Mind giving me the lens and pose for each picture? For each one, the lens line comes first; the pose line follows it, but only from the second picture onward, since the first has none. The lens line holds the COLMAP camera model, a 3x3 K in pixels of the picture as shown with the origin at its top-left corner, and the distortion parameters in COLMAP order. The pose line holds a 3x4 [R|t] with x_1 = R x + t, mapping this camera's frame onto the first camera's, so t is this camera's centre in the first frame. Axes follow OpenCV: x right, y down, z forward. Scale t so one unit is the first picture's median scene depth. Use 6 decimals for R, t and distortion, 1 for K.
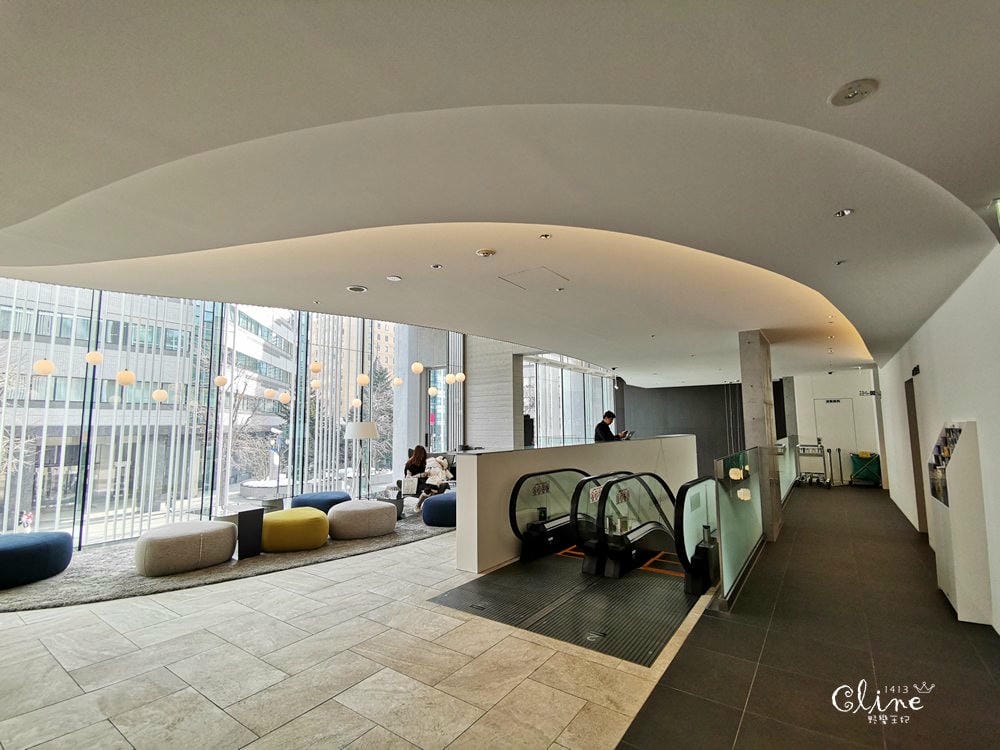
lens RADIAL K [[451.6, 0, 499.4], [0, 451.6, 380.7], [0, 0, 1]] dist [0.021929, -0.018992]
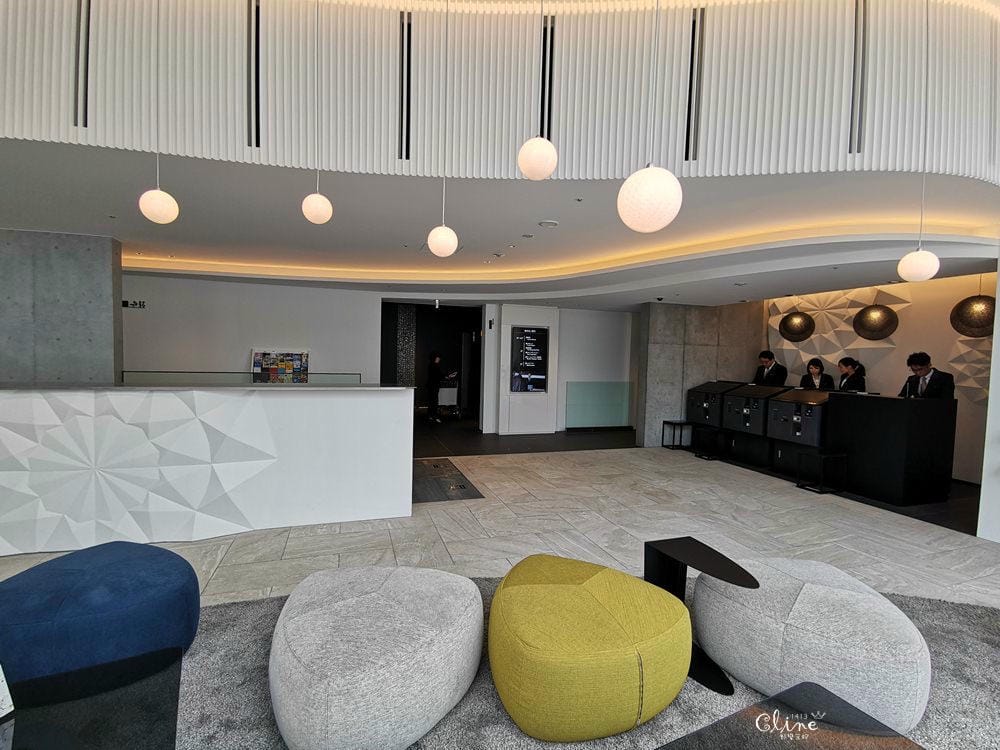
lens RADIAL K [[451.6, 0, 499.4], [0, 451.6, 380.7], [0, 0, 1]] dist [0.021929, -0.018992]
pose [[-0.804419, -0.043407, 0.592475, -1.238359], [-0.075445, 0.996716, -0.029411, 0.277737], [-0.589253, -0.068358, -0.805052, 2.725880]]
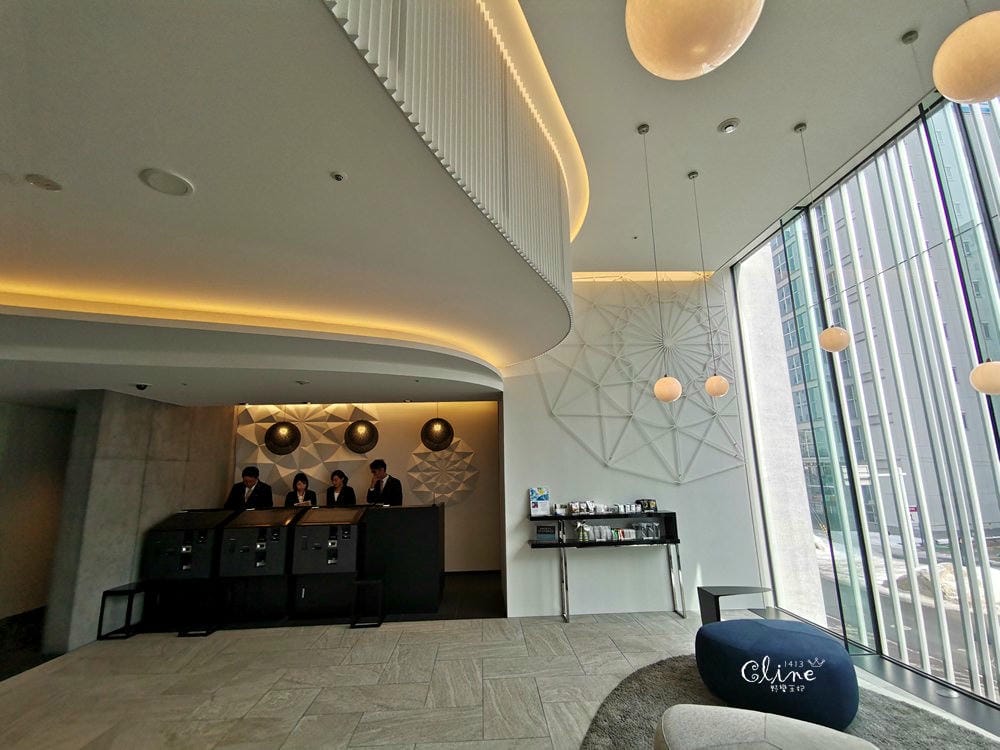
lens RADIAL K [[451.6, 0, 499.4], [0, 451.6, 380.7], [0, 0, 1]] dist [0.021929, -0.018992]
pose [[-0.788033, -0.089760, -0.609054, -0.475140], [0.093631, 0.960330, -0.262676, 0.199948], [0.608471, -0.264024, -0.748368, 2.165715]]
